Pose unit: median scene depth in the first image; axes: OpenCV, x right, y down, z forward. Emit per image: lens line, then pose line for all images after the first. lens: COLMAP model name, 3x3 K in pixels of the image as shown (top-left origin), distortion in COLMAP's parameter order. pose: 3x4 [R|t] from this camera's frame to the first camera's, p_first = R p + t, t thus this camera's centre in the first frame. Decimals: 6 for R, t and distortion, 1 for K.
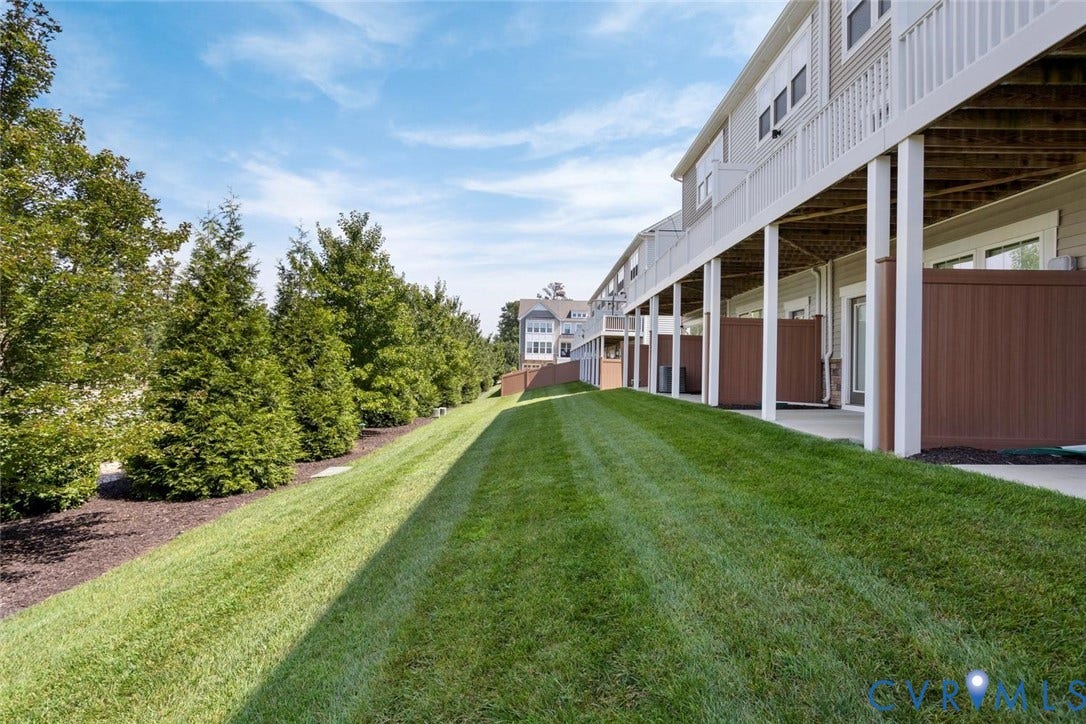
lens RADIAL K [[548.3, 0, 535.6], [0, 548.3, 348.5], [0, 0, 1]] dist [-0.002915, 0.000303]
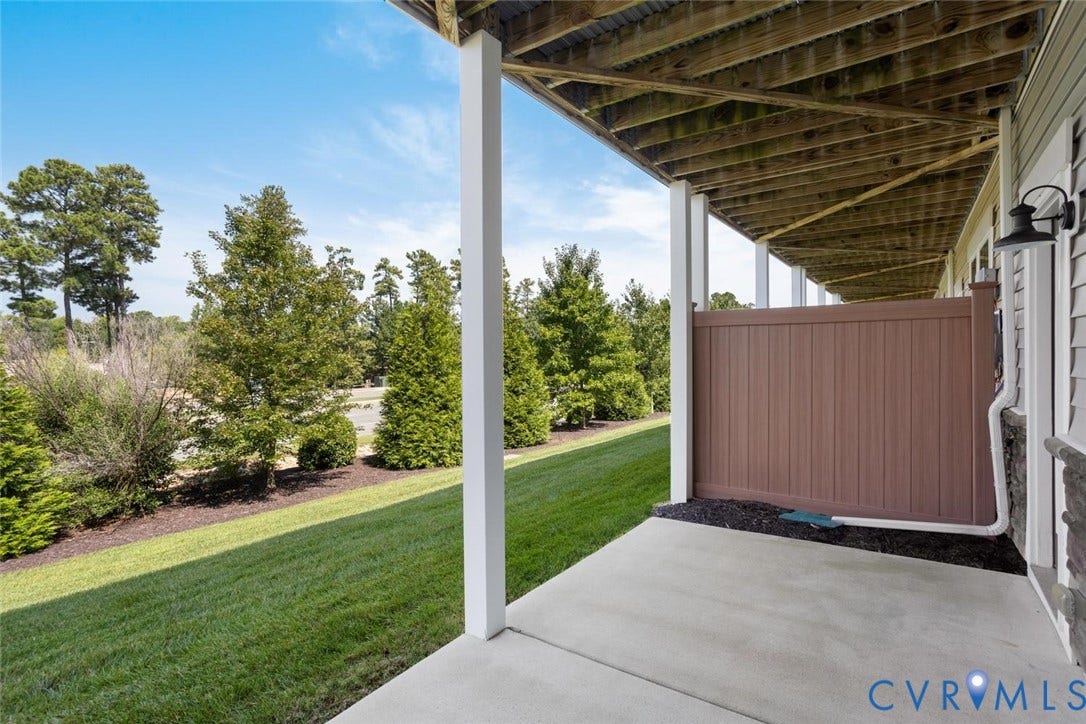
lens RADIAL K [[512.9, 0, 543.0], [0, 512.9, 362.0], [0, 0, 1]] dist [0.000923, -0.005798]
pose [[0.823637, -0.017836, -0.566837, 0.509163], [0.042940, 0.998597, 0.030972, -0.052968], [0.565490, -0.049850, 0.823248, 0.044620]]
